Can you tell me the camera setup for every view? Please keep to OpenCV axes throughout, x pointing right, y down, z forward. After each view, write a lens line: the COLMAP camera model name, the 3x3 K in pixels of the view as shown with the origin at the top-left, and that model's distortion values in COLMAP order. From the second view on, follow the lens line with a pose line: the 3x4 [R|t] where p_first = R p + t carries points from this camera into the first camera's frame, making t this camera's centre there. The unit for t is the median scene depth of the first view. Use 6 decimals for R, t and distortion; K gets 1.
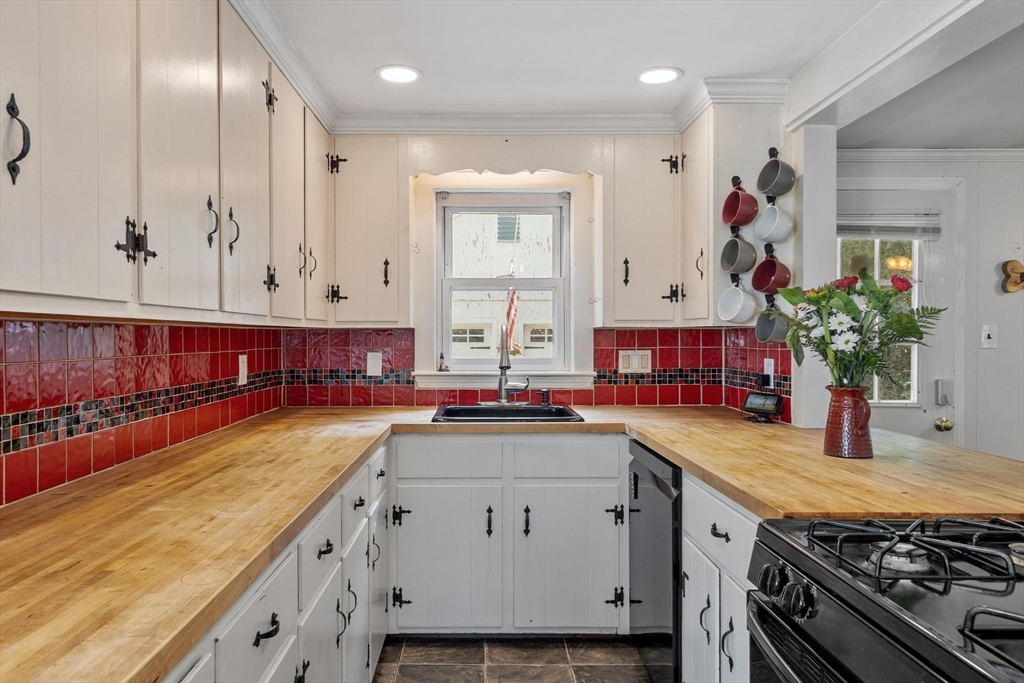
lens RADIAL K [[683.3, 0, 484.3], [0, 683.3, 340.8], [0, 0, 1]] dist [0.008551, -0.002709]
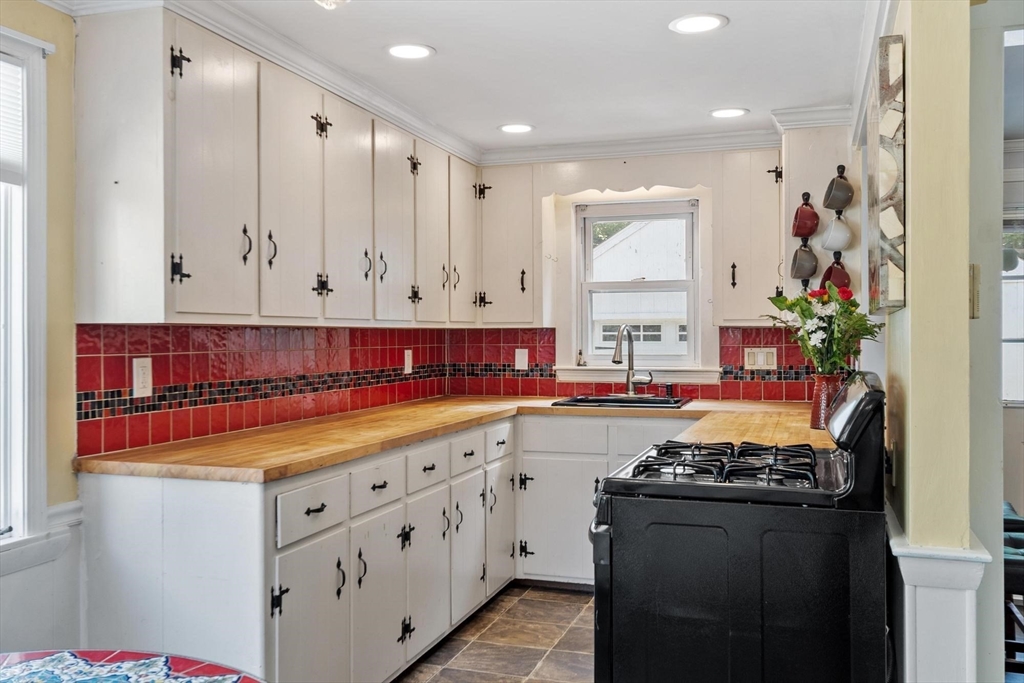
lens RADIAL K [[942.8, 0, 480.5], [0, 942.8, 340.9], [0, 0, 1]] dist [0.012757, 0.004441]
pose [[0.943292, 0.000208, -0.331963, 0.323635], [0.000094, 1.000000, 0.000894, 0.002237], [0.331964, -0.000874, 0.943292, -0.552139]]
